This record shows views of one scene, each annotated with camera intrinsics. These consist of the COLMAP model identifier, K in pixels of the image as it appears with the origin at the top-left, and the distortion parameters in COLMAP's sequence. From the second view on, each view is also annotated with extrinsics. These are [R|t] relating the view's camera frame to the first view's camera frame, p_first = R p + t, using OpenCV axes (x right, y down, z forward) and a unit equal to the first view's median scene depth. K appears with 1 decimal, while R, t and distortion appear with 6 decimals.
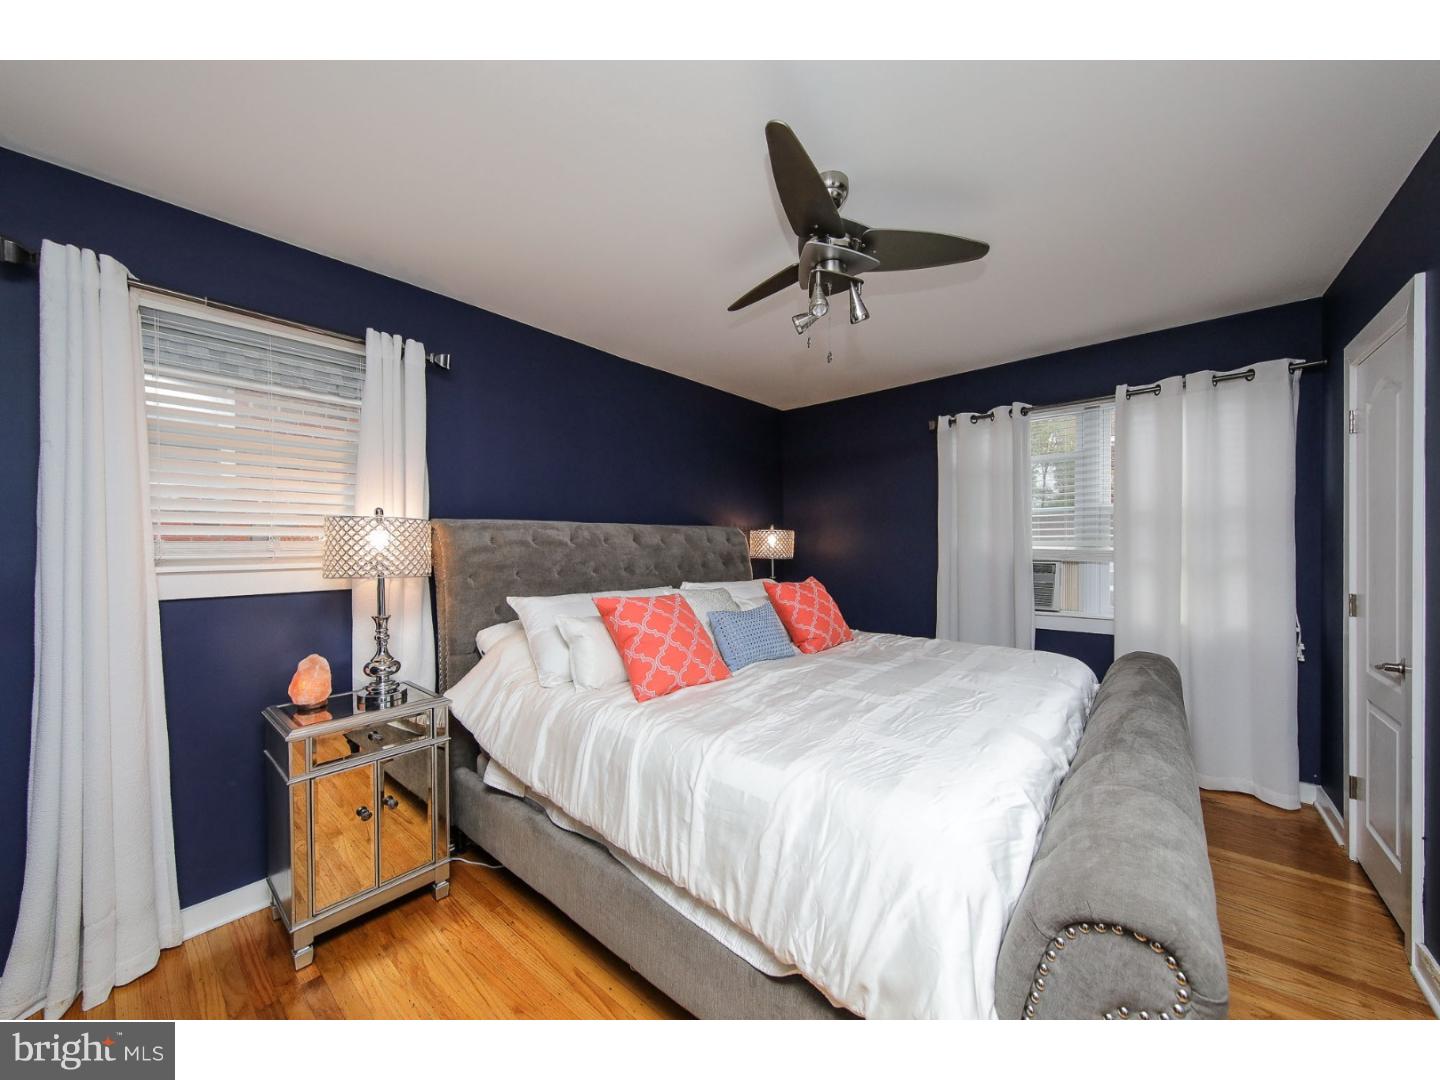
lens RADIAL K [[522.9, 0, 720.0], [0, 522.9, 540.0], [0, 0, 1]] dist [0.000021, 0.000044]
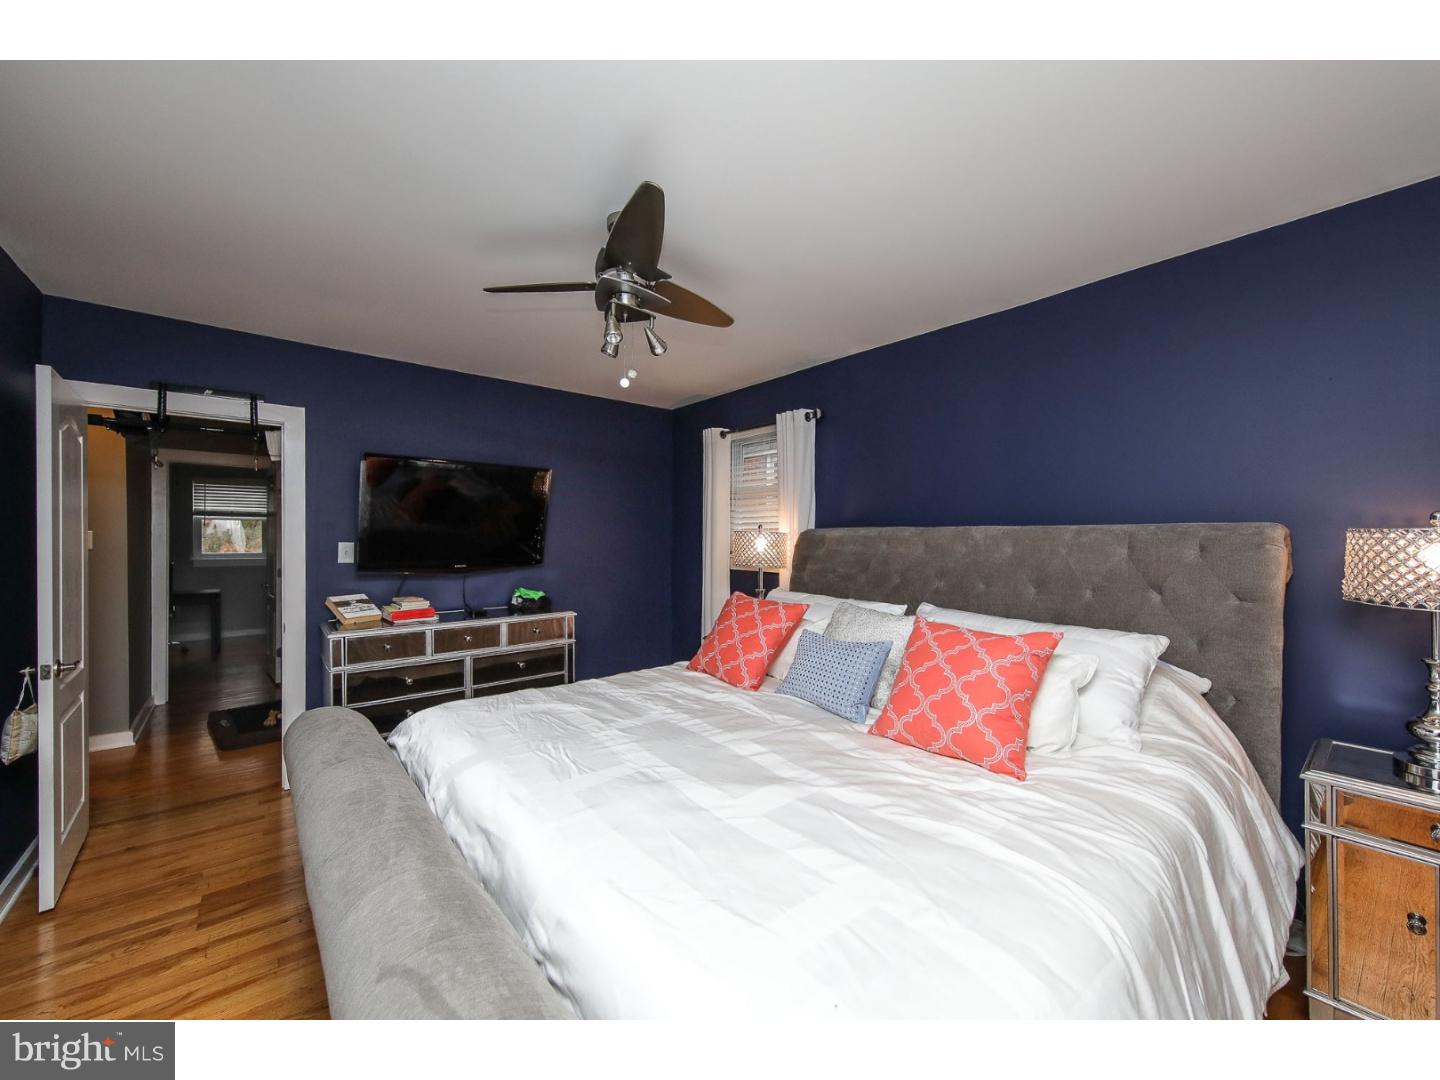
lens RADIAL K [[522.9, 0, 720.0], [0, 522.9, 540.0], [0, 0, 1]] dist [0.000021, 0.000044]
pose [[-0.140176, 0.001607, -0.990125, 1.047709], [-0.003861, 0.999990, 0.002170, -0.019930], [0.990119, 0.004127, -0.140168, 1.149858]]
